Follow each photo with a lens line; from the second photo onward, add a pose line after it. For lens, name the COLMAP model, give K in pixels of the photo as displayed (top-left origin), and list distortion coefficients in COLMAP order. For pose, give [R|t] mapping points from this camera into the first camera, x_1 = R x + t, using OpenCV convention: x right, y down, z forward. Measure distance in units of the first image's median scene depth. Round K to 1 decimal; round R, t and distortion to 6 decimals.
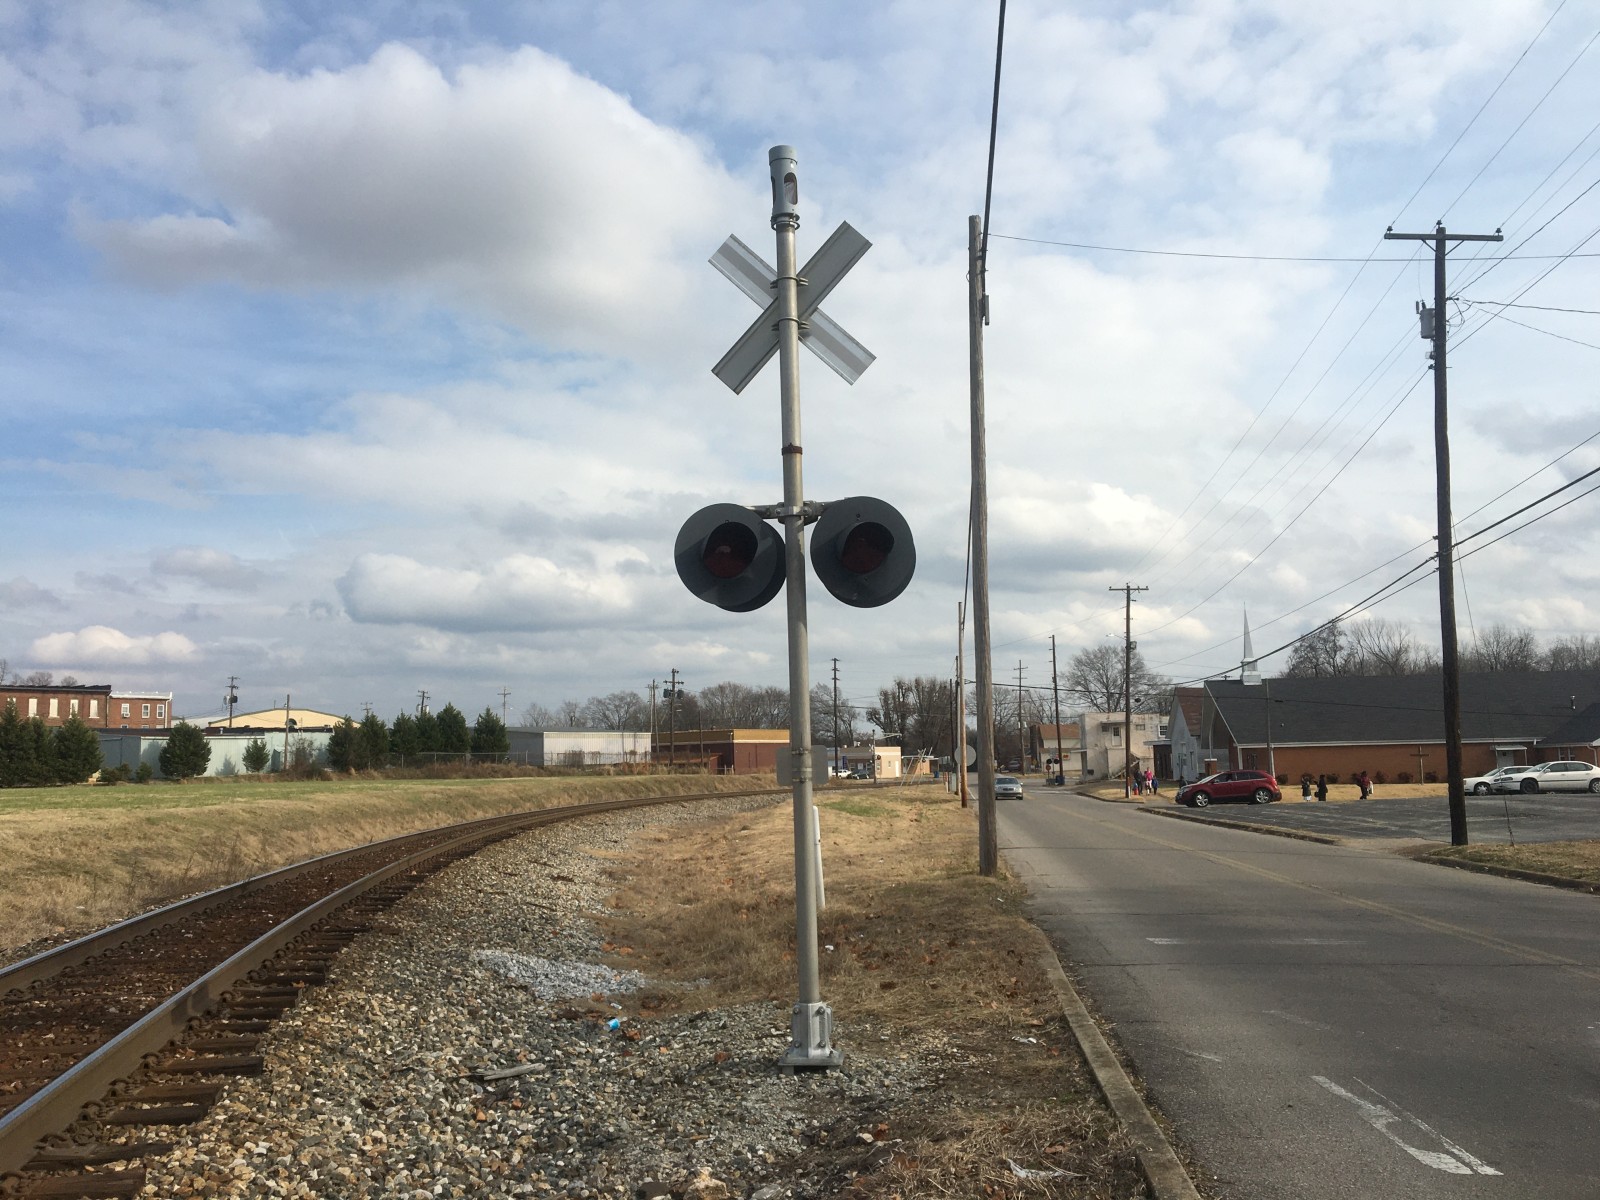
lens RADIAL K [[1322.6, 0, 779.9], [0, 1322.6, 602.8], [0, 0, 1]] dist [0.079519, -0.125870]
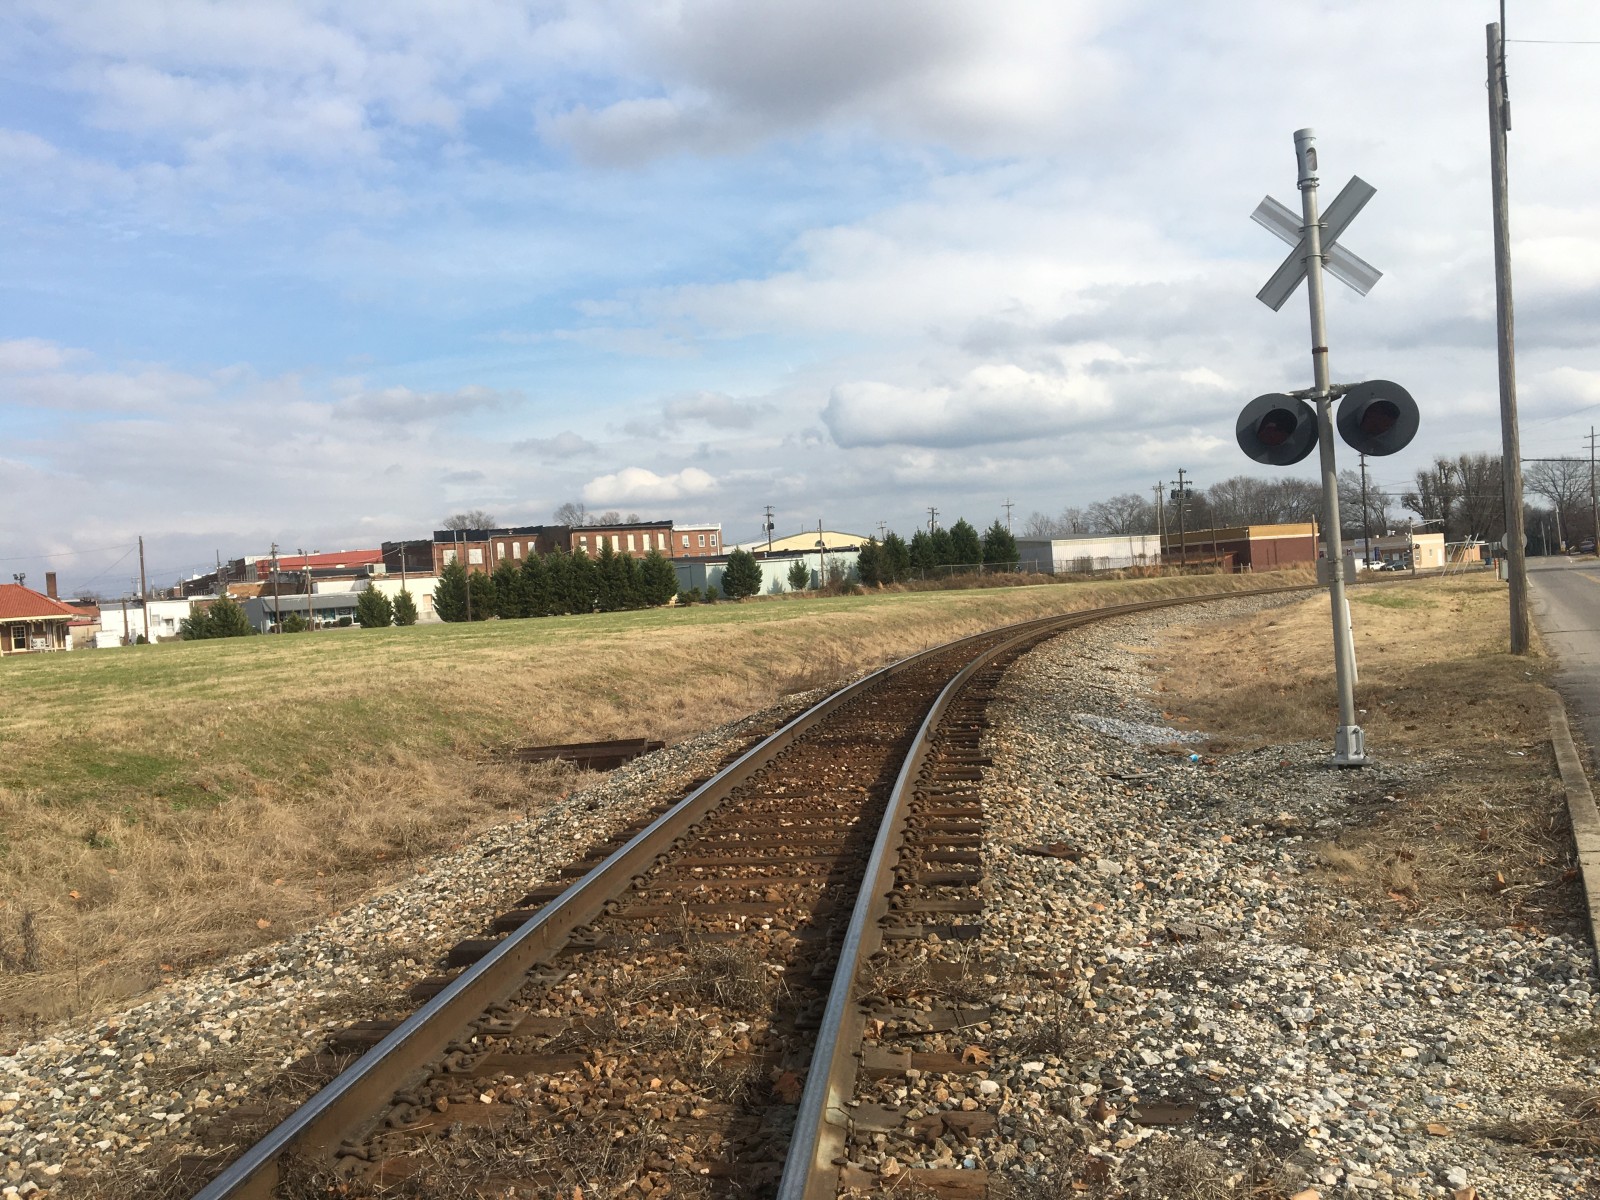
lens RADIAL K [[1322.6, 0, 779.9], [0, 1322.6, 602.8], [0, 0, 1]] dist [0.079519, -0.125870]
pose [[0.930449, -0.039956, -0.364236, -0.011657], [0.092037, 0.987654, 0.126766, -0.053364], [0.354674, -0.151472, 0.922639, -0.365766]]
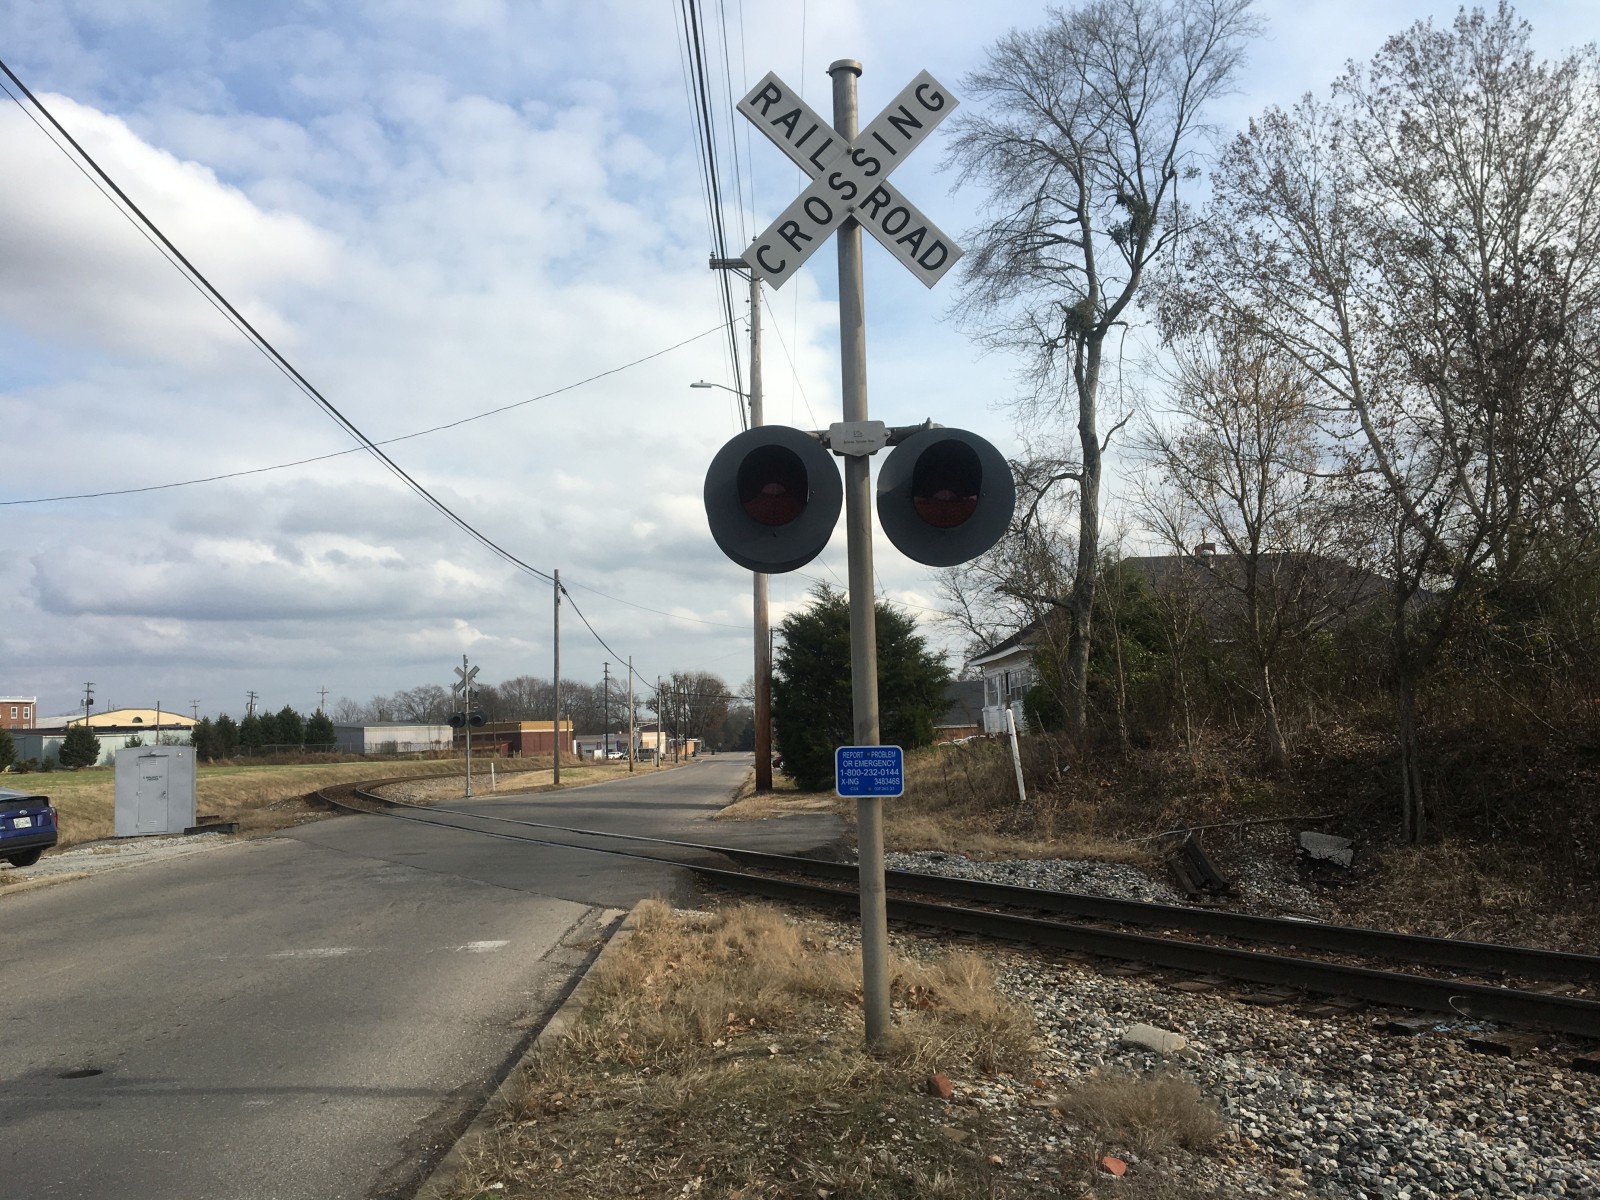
lens RADIAL K [[1327.3, 0, 793.8], [0, 1327.3, 593.1], [0, 0, 1]] dist [0.107371, -0.163322]
pose [[0.988713, 0.001000, 0.149821, 0.389635], [-0.002103, 0.999972, 0.007205, -0.449351], [-0.149810, -0.007438, 0.988687, -3.623578]]
